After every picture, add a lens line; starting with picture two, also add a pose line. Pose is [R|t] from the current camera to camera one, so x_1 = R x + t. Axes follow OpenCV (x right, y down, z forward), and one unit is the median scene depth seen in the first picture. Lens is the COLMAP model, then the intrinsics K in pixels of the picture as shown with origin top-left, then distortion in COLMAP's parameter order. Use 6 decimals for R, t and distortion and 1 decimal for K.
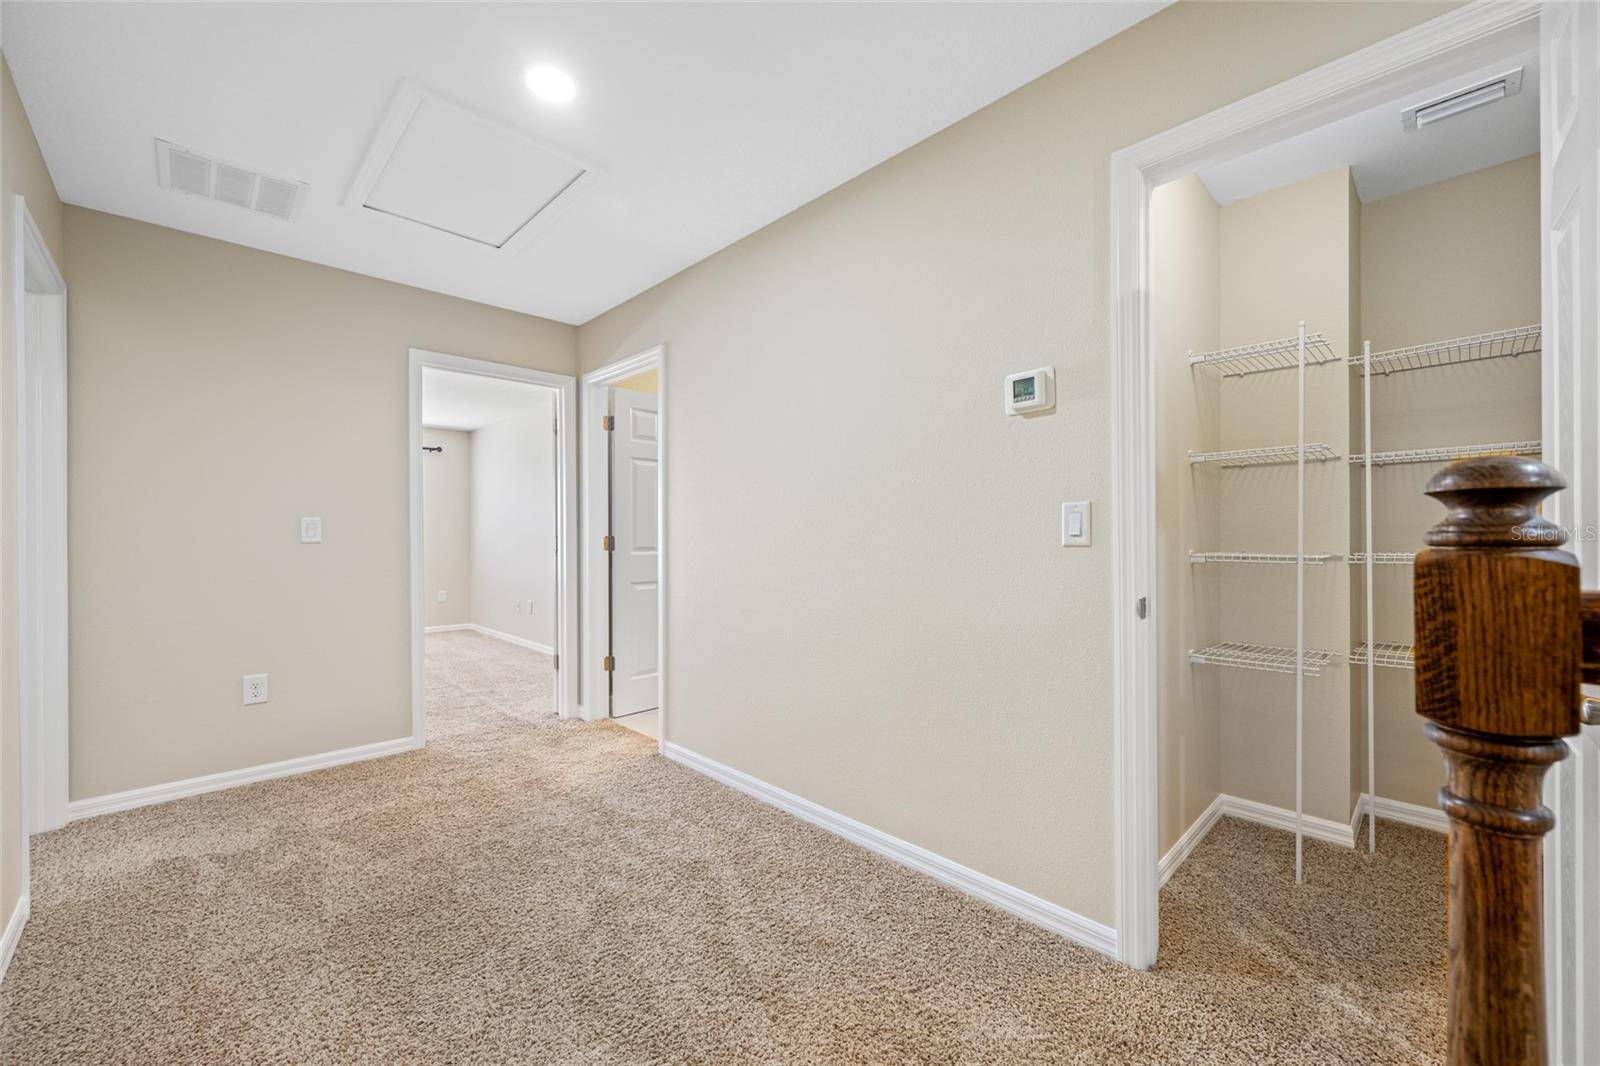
lens RADIAL K [[634.9, 0, 804.6], [0, 634.9, 531.1], [0, 0, 1]] dist [-0.002355, -0.000373]
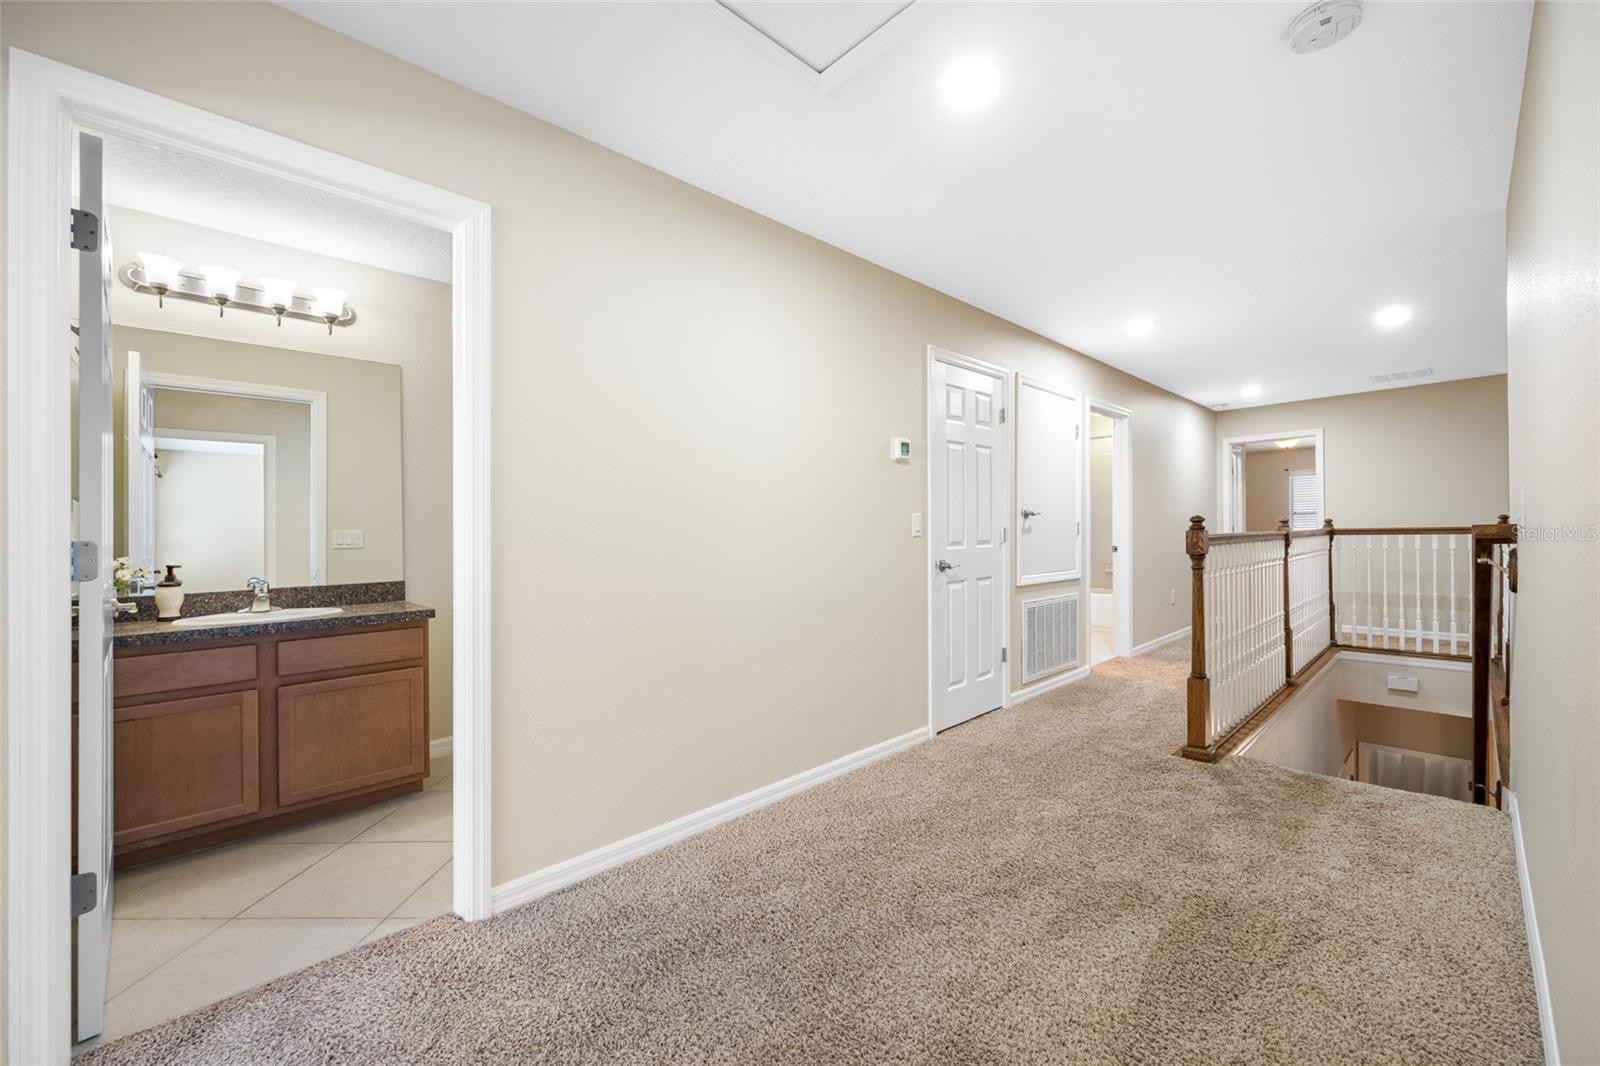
lens RADIAL K [[634.9, 0, 804.6], [0, 634.9, 531.1], [0, 0, 1]] dist [-0.002355, -0.000373]
pose [[0.012941, 0.006949, 0.999892, -1.481853], [0.008126, 0.999942, -0.007054, 0.017800], [-0.999883, 0.008217, 0.012884, 1.307080]]
